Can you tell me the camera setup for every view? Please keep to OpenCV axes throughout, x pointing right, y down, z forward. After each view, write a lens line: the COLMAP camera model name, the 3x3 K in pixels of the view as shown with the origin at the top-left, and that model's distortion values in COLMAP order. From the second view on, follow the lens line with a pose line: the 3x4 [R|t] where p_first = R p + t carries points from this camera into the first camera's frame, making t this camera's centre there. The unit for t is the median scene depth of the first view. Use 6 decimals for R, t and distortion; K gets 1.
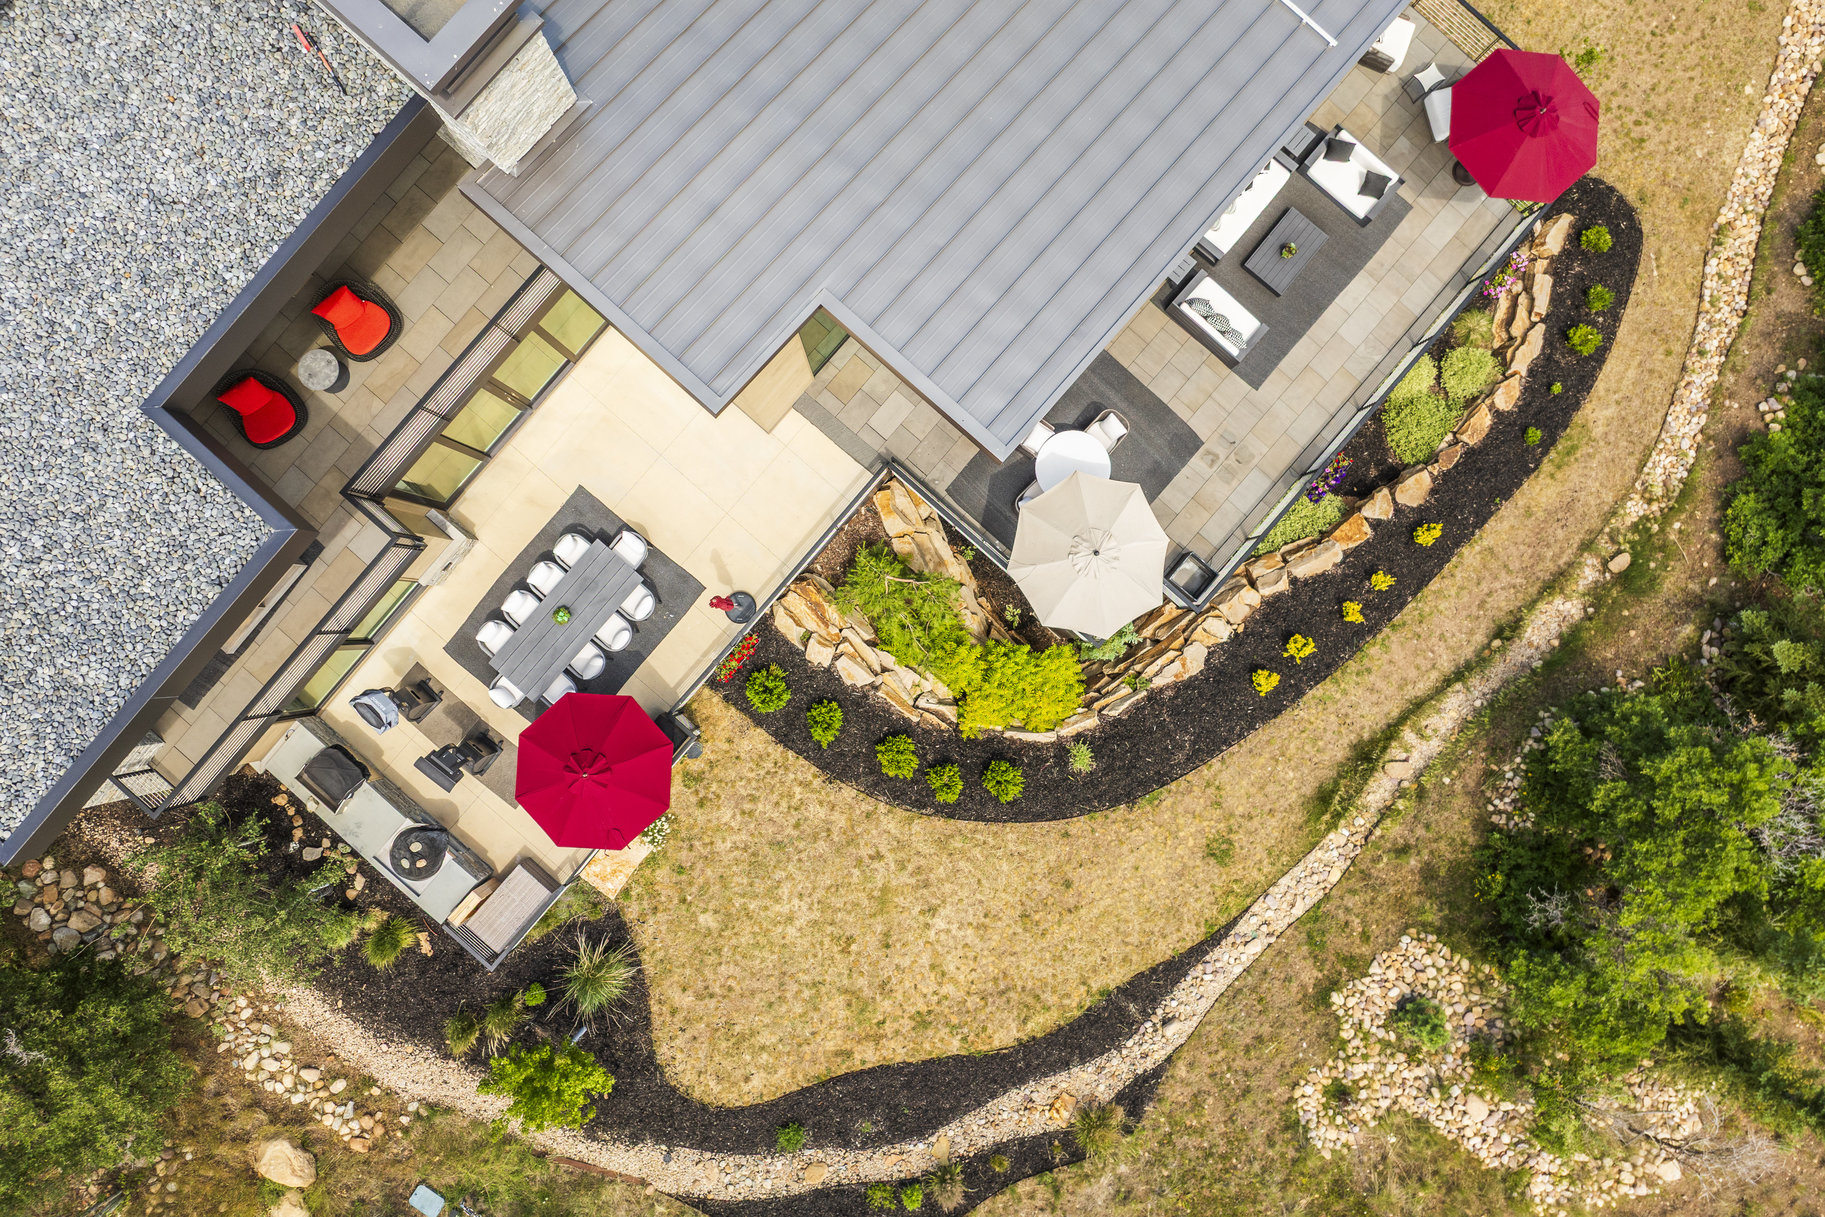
lens RADIAL K [[1267.9, 0, 912.5], [0, 1267.9, 608.5], [0, 0, 1]] dist [-0.039252, -0.000878]
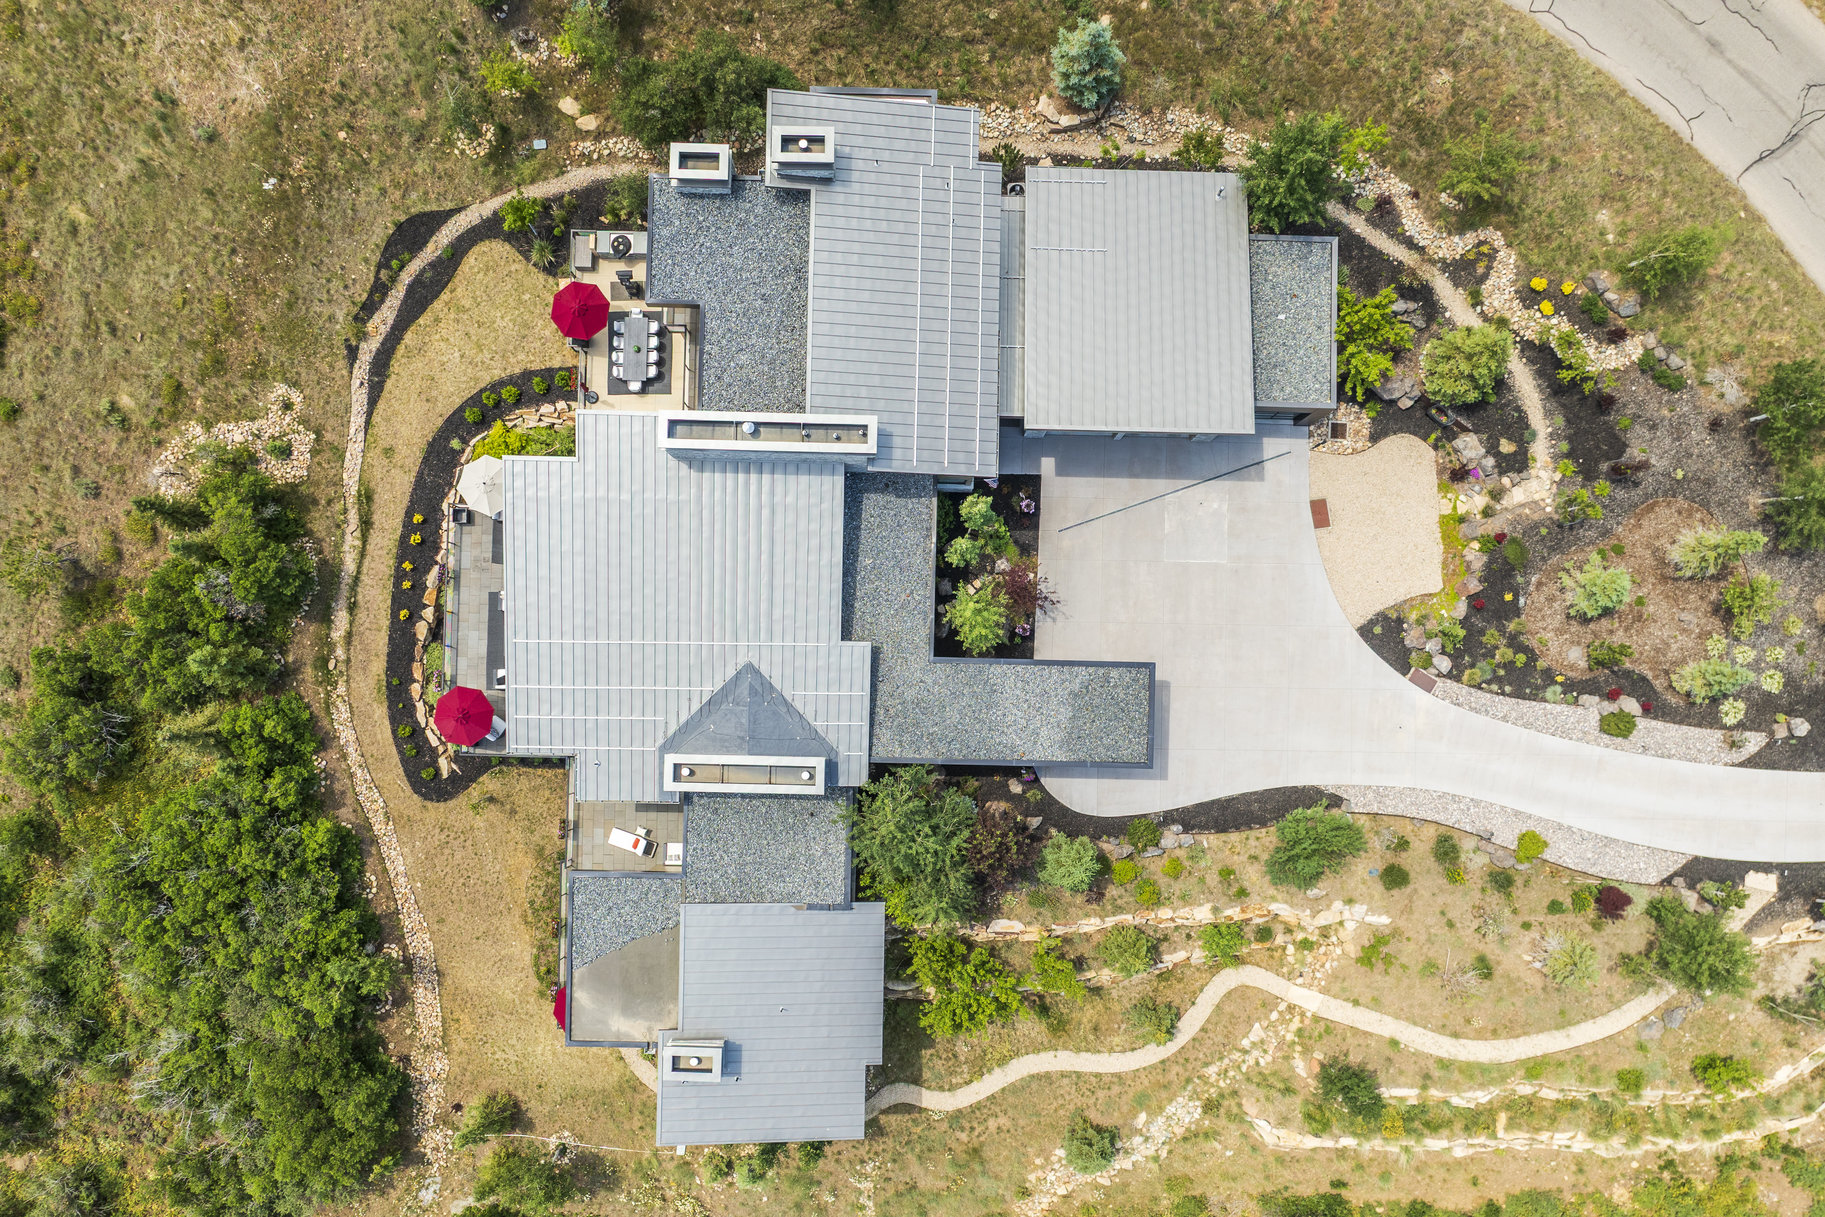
lens RADIAL K [[1295.5, 0, 915.3], [0, 1295.5, 610.0], [0, 0, 1]] dist [-0.039732, 0.002480]
pose [[-0.768101, 0.638949, -0.042000, -0.237301], [-0.640288, -0.767135, 0.039178, -0.790599], [-0.007187, 0.056985, 0.998349, -1.464666]]
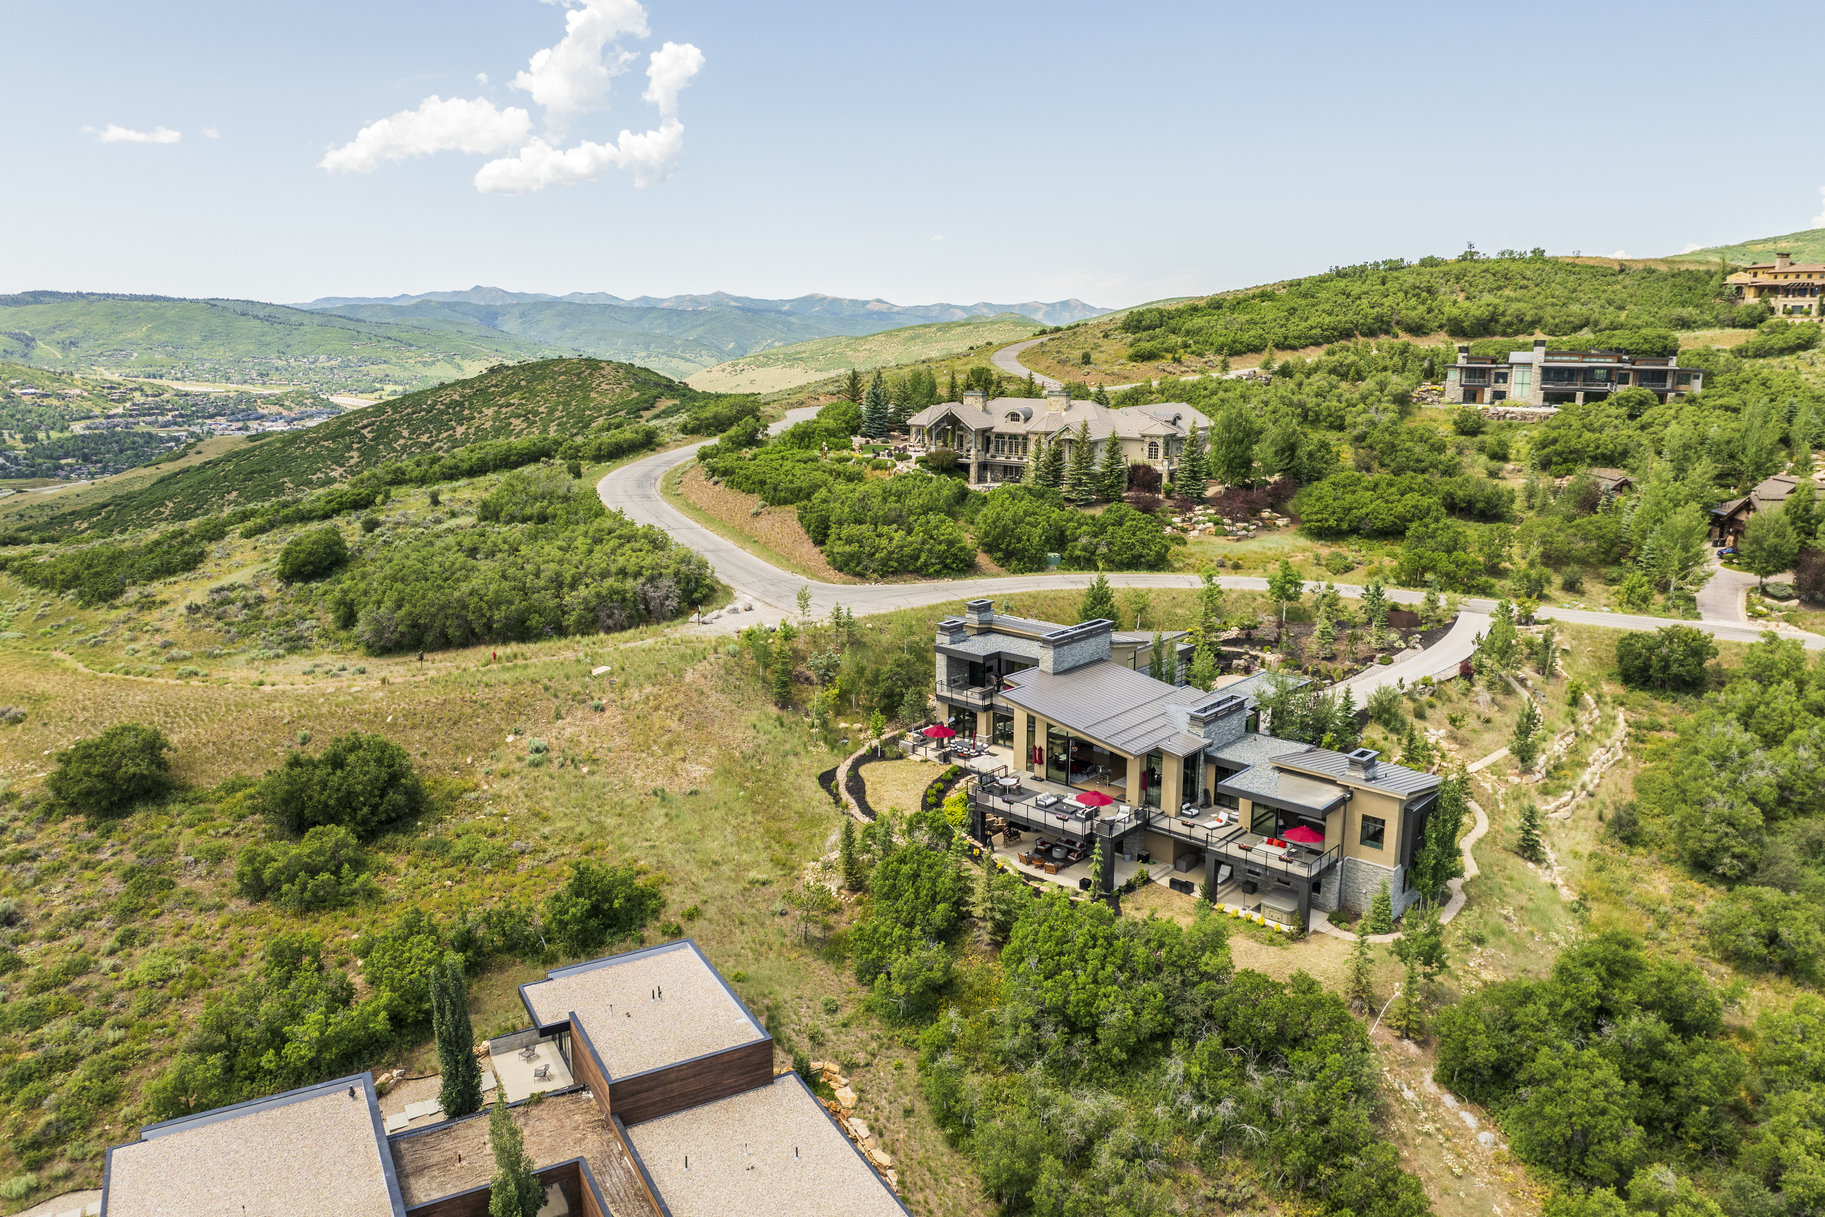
lens RADIAL K [[1267.9, 0, 912.5], [0, 1267.9, 608.5], [0, 0, 1]] dist [-0.039252, -0.000878]
pose [[-0.020177, 0.203043, -0.978962, 3.817221], [-0.999521, 0.018896, 0.024520, 0.086475], [0.023477, 0.978988, 0.202564, -0.408890]]
